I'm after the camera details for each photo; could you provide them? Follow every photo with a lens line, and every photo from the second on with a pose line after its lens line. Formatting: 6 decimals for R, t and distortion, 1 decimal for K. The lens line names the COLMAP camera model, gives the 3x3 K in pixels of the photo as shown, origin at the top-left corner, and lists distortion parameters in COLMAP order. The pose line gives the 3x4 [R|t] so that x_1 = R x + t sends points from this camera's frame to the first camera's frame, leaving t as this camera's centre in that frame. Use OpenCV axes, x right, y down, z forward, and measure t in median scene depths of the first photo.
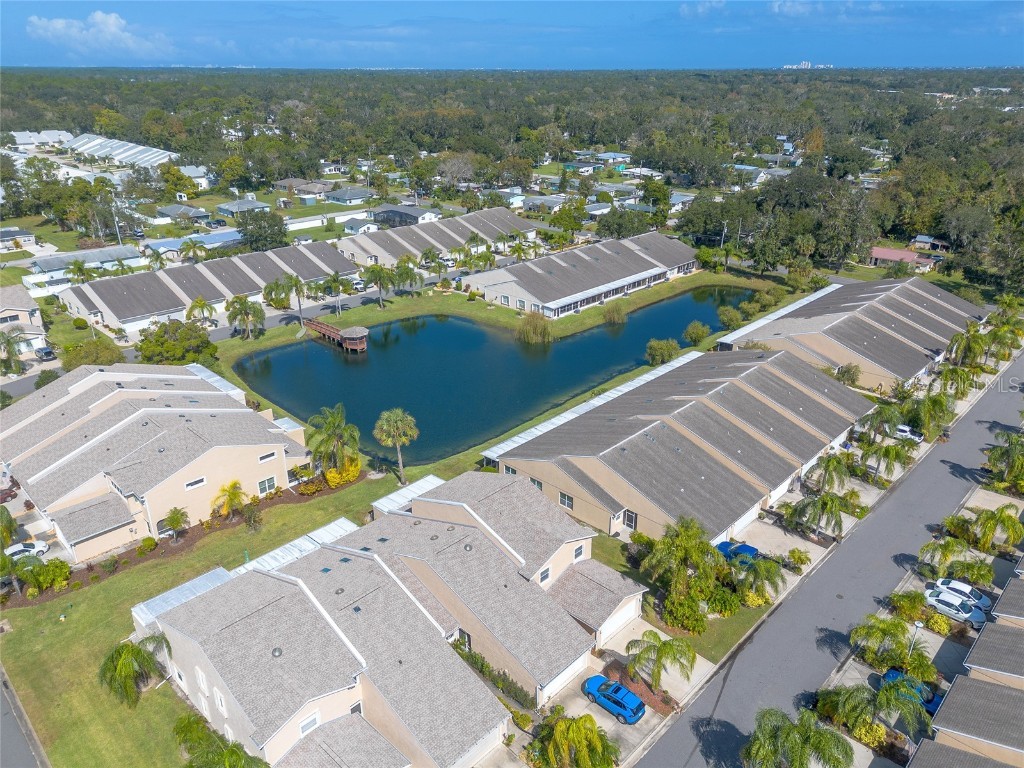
lens RADIAL K [[731.8, 0, 509.2], [0, 731.8, 391.1], [0, 0, 1]] dist [0.061022, -0.046804]
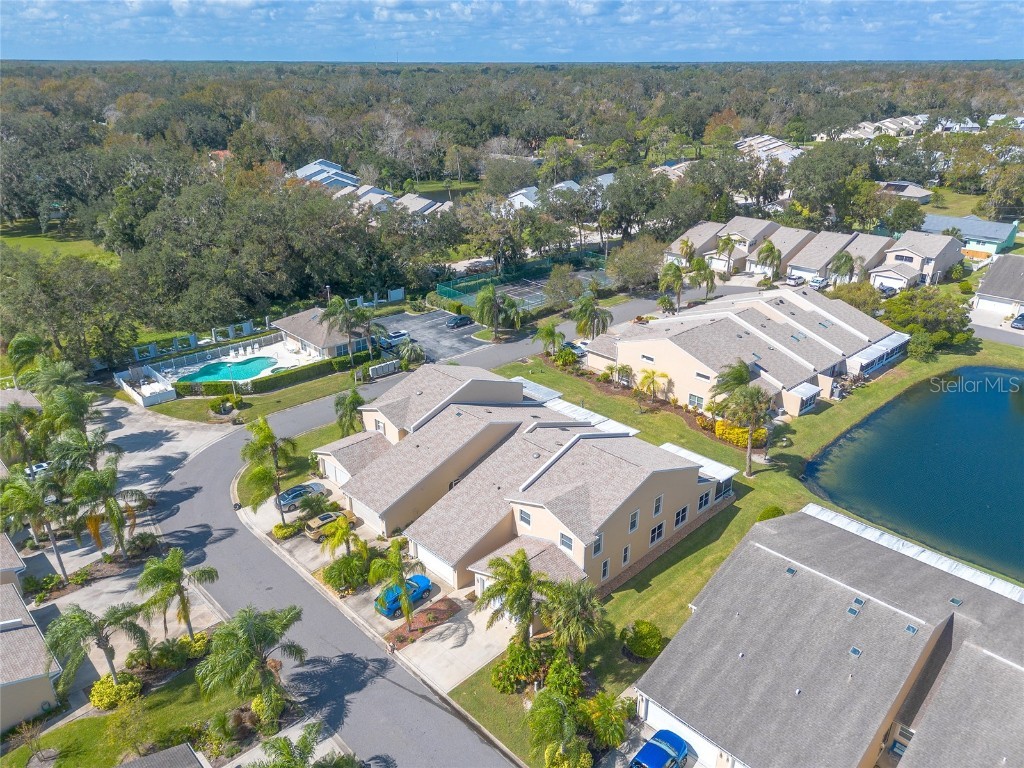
lens RADIAL K [[731.8, 0, 508.2], [0, 731.8, 385.5], [0, 0, 1]] dist [0.061022, -0.046804]
pose [[-0.027716, 0.404500, -0.914118, 0.326913], [-0.402763, 0.832436, 0.380567, -0.095214], [0.914884, 0.378721, 0.139846, 0.298374]]
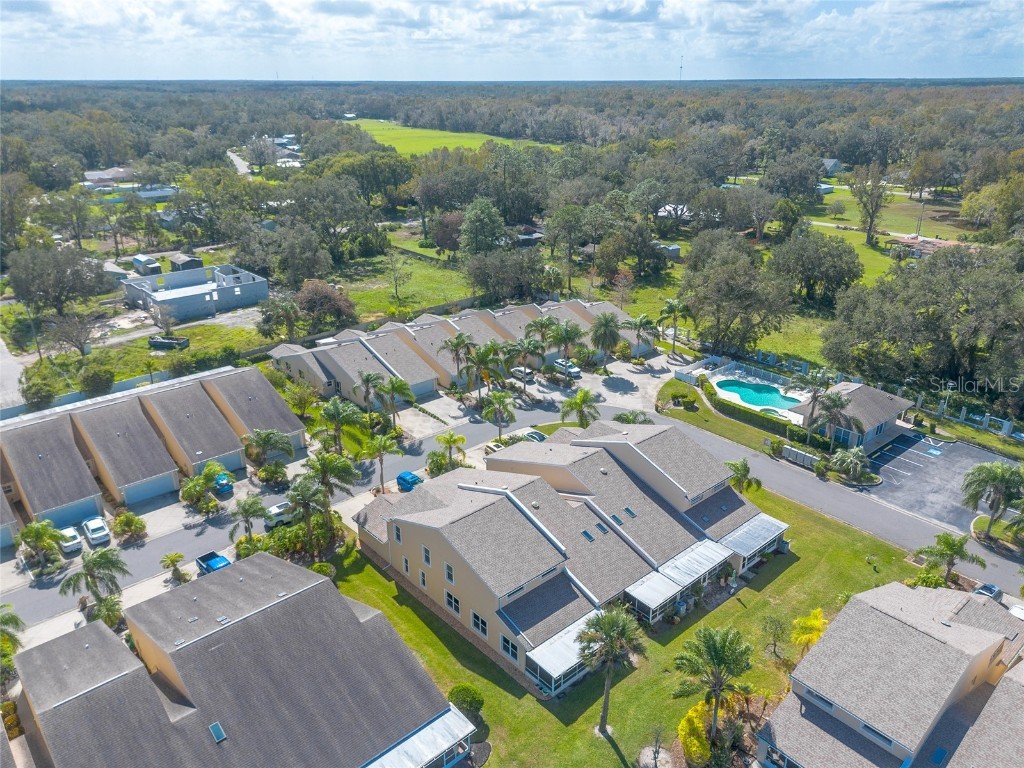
lens RADIAL K [[731.8, 0, 516.6], [0, 731.8, 380.8], [0, 0, 1]] dist [0.061022, -0.046804]
pose [[-0.997609, -0.021840, 0.065569, -0.055721], [0.031946, 0.695571, 0.717746, -0.277188], [-0.061283, 0.718125, -0.693210, 0.639328]]
